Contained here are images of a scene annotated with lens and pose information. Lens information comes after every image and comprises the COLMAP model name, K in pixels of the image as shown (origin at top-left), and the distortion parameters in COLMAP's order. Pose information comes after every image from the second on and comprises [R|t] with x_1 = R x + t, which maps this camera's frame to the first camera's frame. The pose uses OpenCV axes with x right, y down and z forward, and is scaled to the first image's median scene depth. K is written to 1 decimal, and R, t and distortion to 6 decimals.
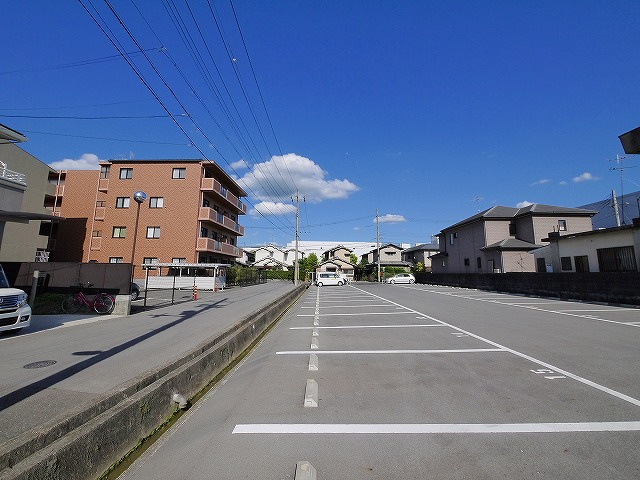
lens RADIAL K [[264.1, 0, 317.6], [0, 264.1, 236.2], [0, 0, 1]] dist [-0.007066, 0.000901]
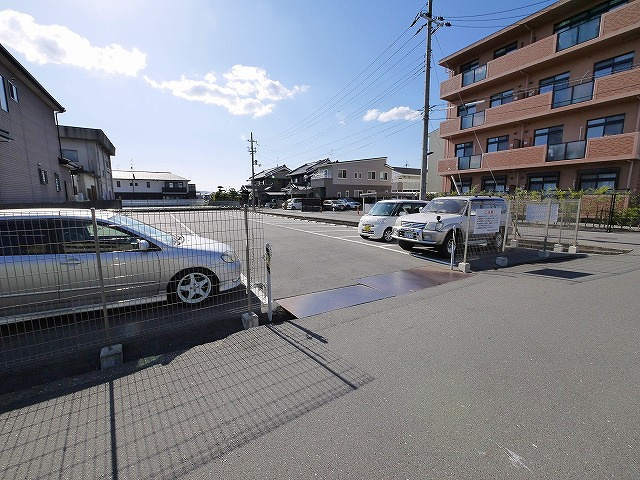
lens RADIAL K [[264.1, 0, 317.6], [0, 264.1, 236.2], [0, 0, 1]] dist [-0.007066, 0.000901]
pose [[-0.852196, 0.070114, -0.518503, 0.426660], [0.070675, 0.997324, 0.018701, 0.234707], [0.518427, -0.020708, -0.854871, 1.702236]]
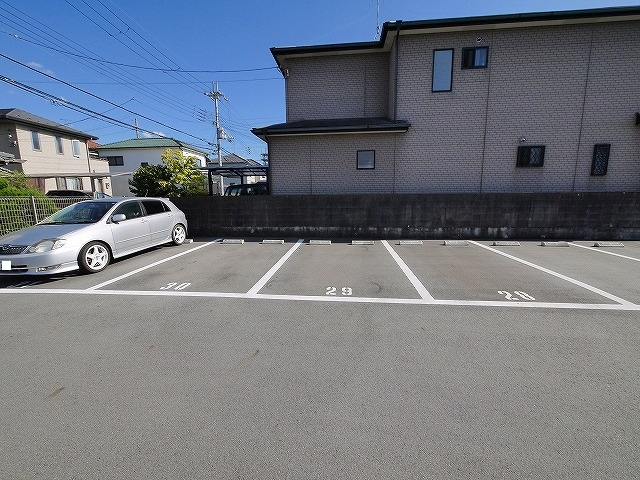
lens RADIAL K [[264.1, 0, 317.6], [0, 264.1, 236.2], [0, 0, 1]] dist [-0.007066, 0.000901]
pose [[0.104593, -0.154751, 0.982401, 0.228226], [-0.129046, 0.977356, 0.167695, 0.179437], [-0.986107, -0.144314, 0.082255, 1.271649]]
